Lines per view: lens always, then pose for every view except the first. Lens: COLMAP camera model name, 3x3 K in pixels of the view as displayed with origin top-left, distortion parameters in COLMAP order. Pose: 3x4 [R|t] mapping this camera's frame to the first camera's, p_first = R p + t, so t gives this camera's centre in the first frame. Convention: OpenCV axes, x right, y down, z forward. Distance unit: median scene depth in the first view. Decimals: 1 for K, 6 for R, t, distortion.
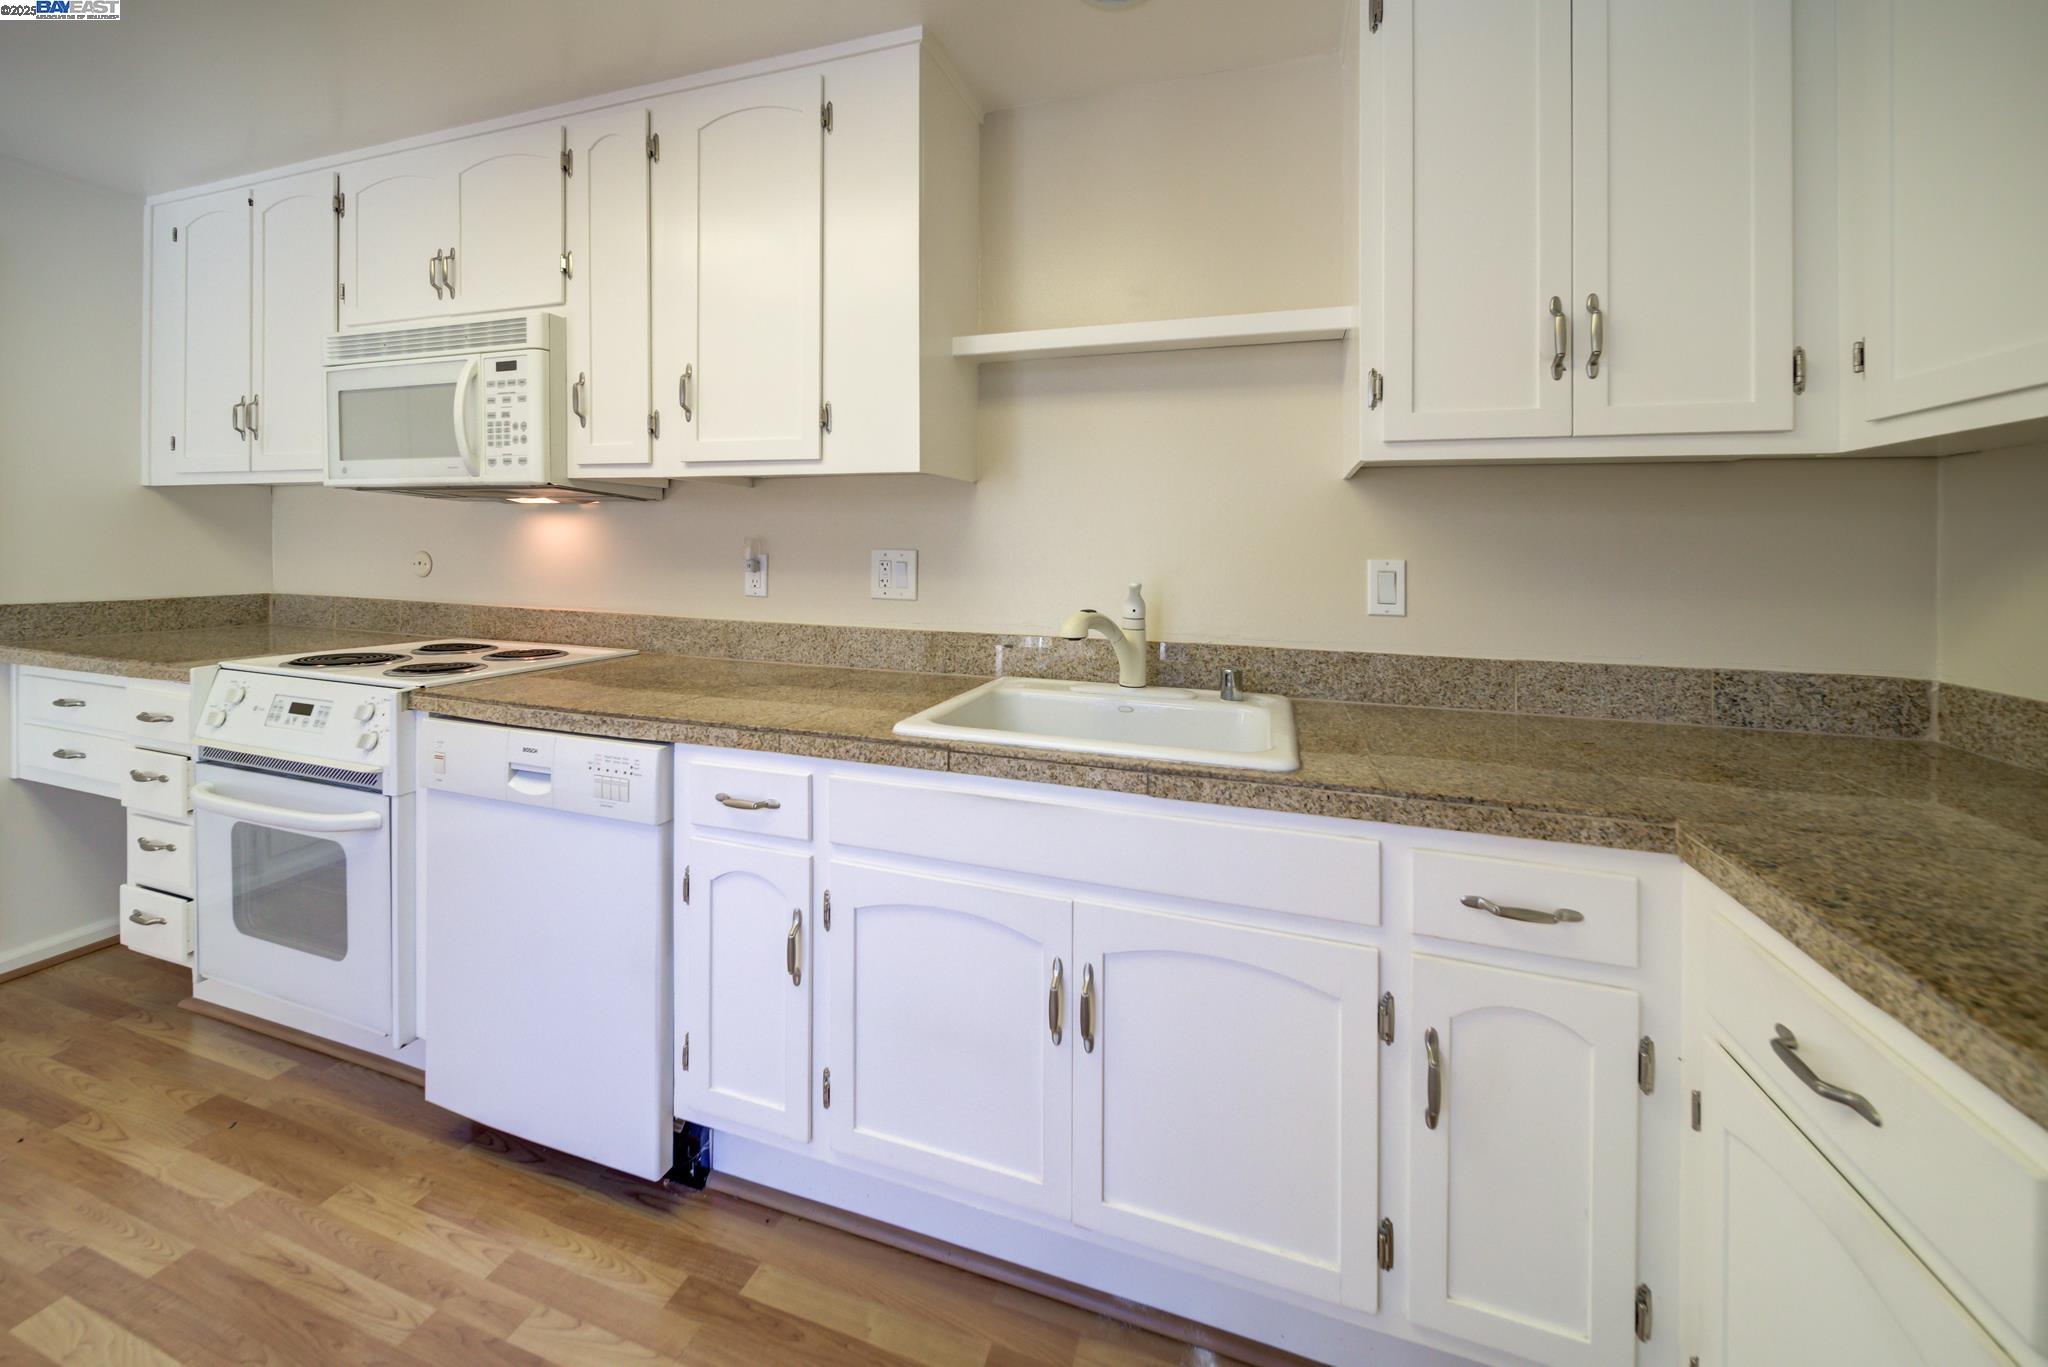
lens RADIAL K [[772.8, 0, 1017.8], [0, 772.8, 555.1], [0, 0, 1]] dist [0.000850, -0.000253]
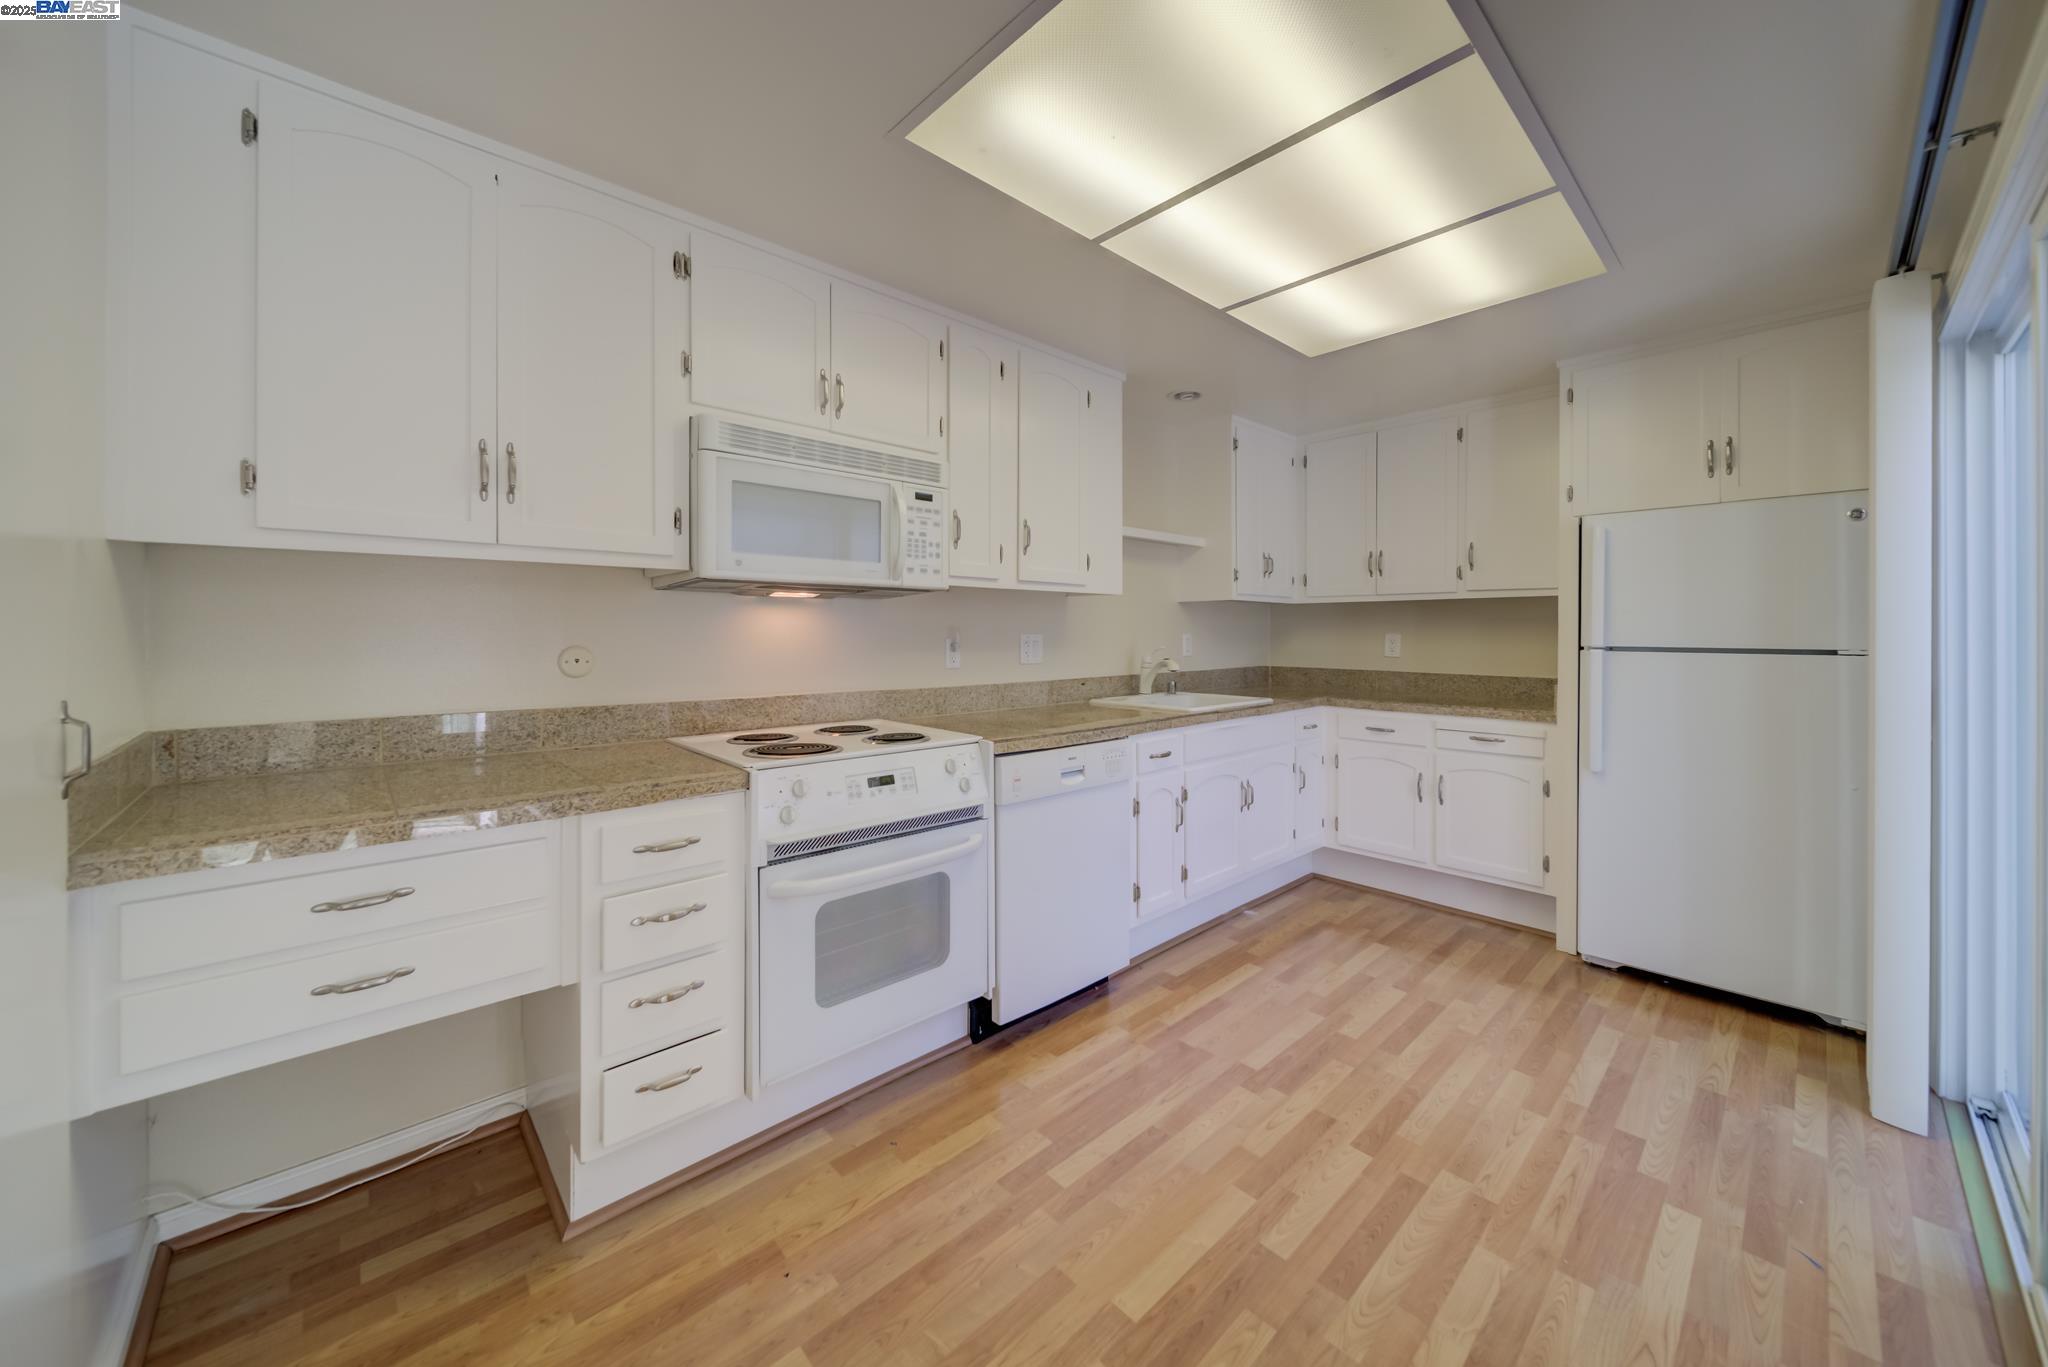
lens RADIAL K [[742.1, 0, 1018.4], [0, 742.1, 634.2], [0, 0, 1]] dist [-0.000107, 0.000042]
pose [[0.478497, -0.017435, 0.877916, -1.685344], [0.013139, 0.999833, 0.012696, -0.029542], [-0.877991, 0.005460, 0.478646, 0.271971]]
